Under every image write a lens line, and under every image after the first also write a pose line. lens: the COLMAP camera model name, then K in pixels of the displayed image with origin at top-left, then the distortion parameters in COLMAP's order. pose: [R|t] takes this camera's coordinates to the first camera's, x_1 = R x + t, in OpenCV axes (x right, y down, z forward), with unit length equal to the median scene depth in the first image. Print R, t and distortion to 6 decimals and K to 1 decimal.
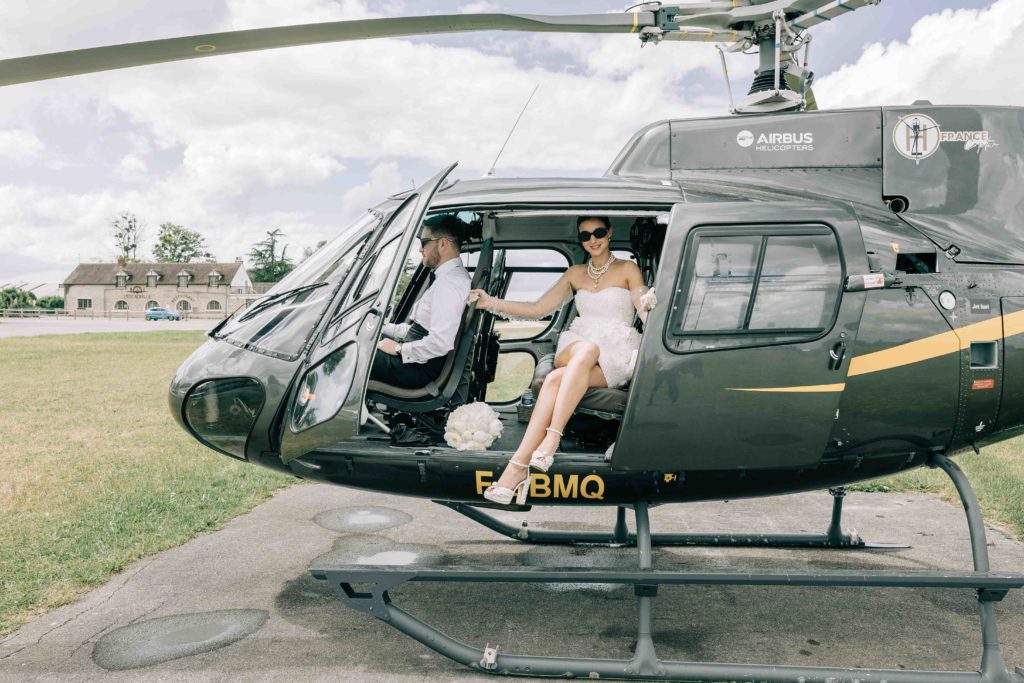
lens RADIAL K [[822.2, 0, 512.0], [0, 822.2, 341.5], [0, 0, 1]] dist [0.013490, -0.000526]
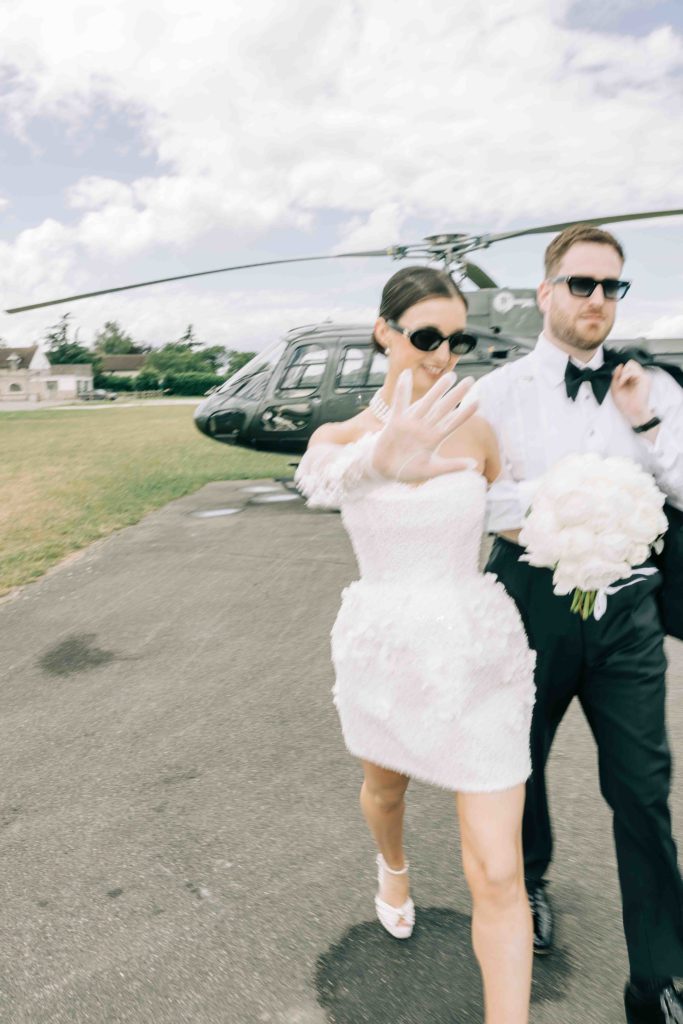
lens RADIAL K [[822.2, 0, 341.5], [0, 822.2, 512.0], [0, 0, 1]] dist [0.013490, -0.000526]
pose [[0.997593, -0.038664, 0.057565, -0.022473], [0.031762, 0.992703, 0.116323, 0.010205], [-0.061642, -0.114215, 0.991542, -0.210473]]
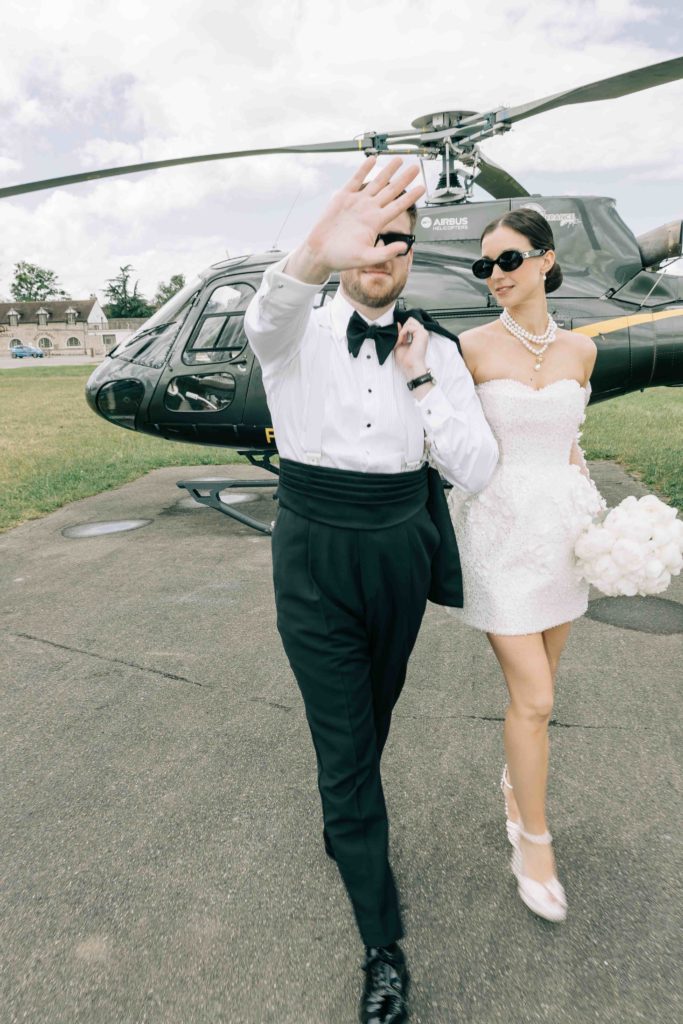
lens RADIAL K [[811.5, 0, 341.5], [0, 811.5, 512.0], [0, 0, 1]] dist [0.003308, -0.000141]
pose [[0.999140, -0.022077, -0.035087, 0.022977], [0.027752, 0.984959, 0.170546, 0.005366], [0.030794, -0.171373, 0.984725, -0.096810]]
